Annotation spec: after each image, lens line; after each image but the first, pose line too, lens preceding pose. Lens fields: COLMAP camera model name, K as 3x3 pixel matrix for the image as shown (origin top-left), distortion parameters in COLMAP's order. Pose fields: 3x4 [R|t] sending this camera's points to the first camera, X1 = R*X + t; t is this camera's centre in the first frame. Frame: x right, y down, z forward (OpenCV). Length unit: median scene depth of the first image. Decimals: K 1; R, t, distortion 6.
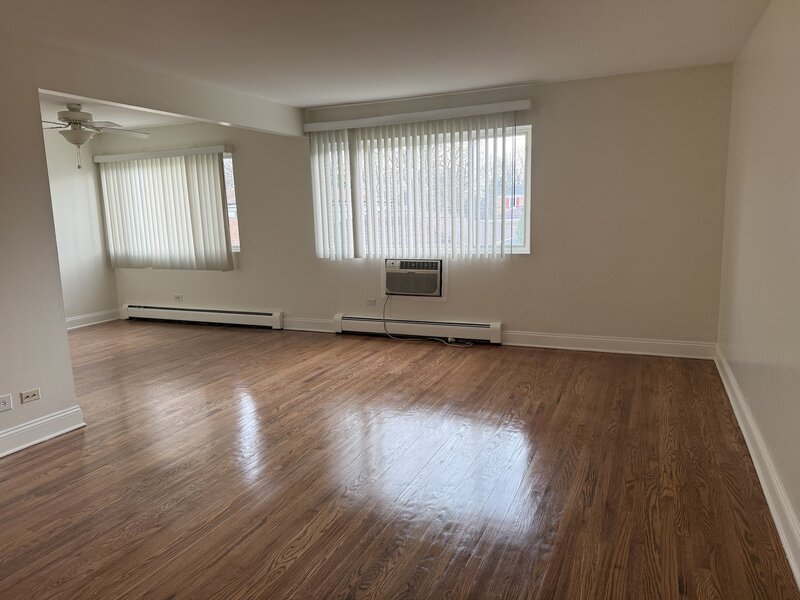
lens RADIAL K [[560.7, 0, 400.0], [0, 560.7, 305.0], [0, 0, 1]] dist [0.101777, -0.148712]
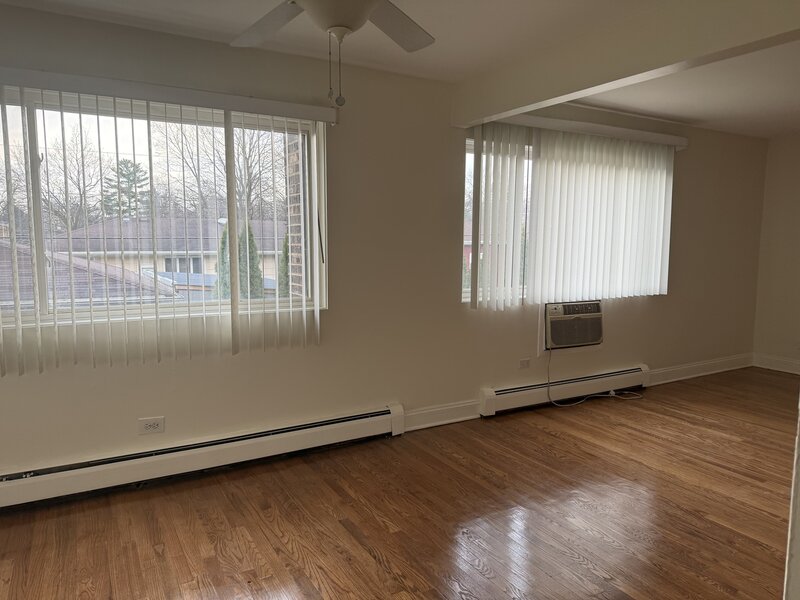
lens RADIAL K [[560.7, 0, 400.0], [0, 560.7, 305.0], [0, 0, 1]] dist [0.101777, -0.148712]
pose [[0.570323, -0.055479, 0.819545, -0.786688], [0.109519, 0.993945, -0.008929, -0.097700], [-0.814087, 0.094848, 0.572945, 0.748048]]
